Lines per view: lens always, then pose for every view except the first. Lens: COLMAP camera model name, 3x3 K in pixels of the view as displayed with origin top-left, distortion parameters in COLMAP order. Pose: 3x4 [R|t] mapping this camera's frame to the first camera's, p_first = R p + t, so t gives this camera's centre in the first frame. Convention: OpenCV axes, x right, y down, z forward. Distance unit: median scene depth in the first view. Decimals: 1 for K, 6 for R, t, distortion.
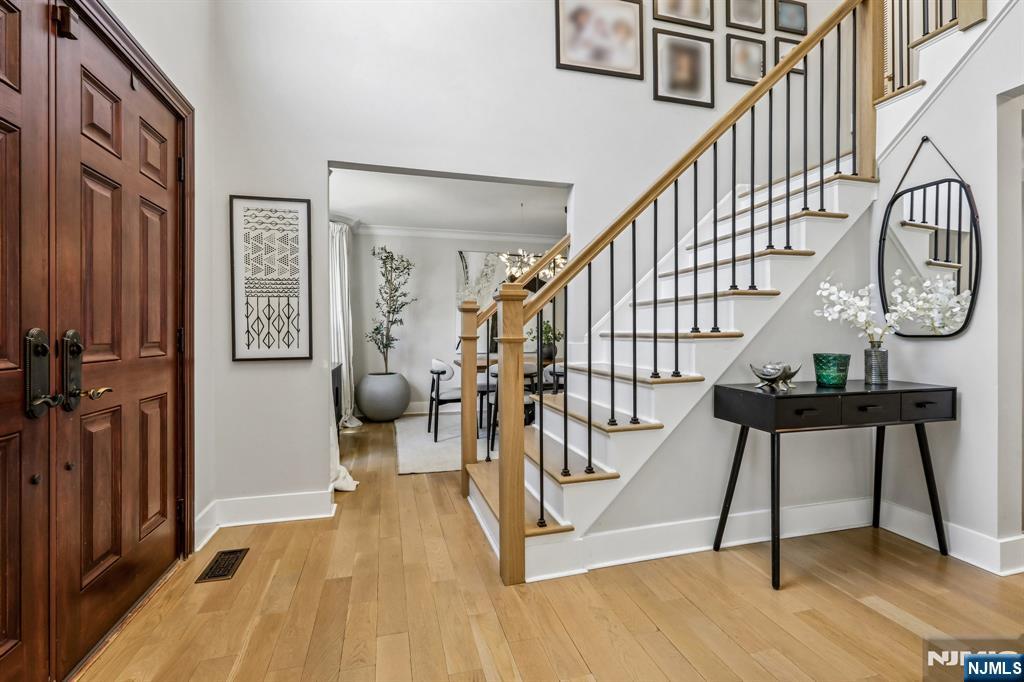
lens RADIAL K [[461.2, 0, 517.0], [0, 461.2, 334.1], [0, 0, 1]] dist [-0.003806, 0.002462]
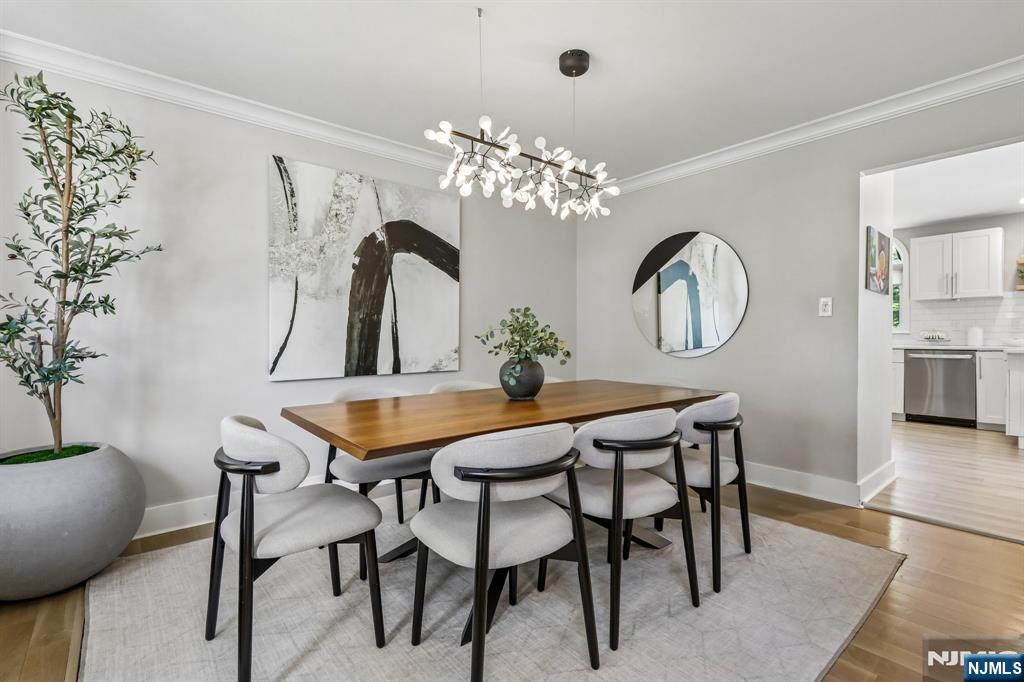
lens RADIAL K [[461.2, 0, 508.4], [0, 461.2, 342.3], [0, 0, 1]] dist [-0.003806, 0.002462]
pose [[0.911424, -0.007913, 0.411392, -0.116115], [0.004818, 0.999952, 0.008560, 0.000278], [-0.411440, -0.005820, 0.911418, 0.548845]]
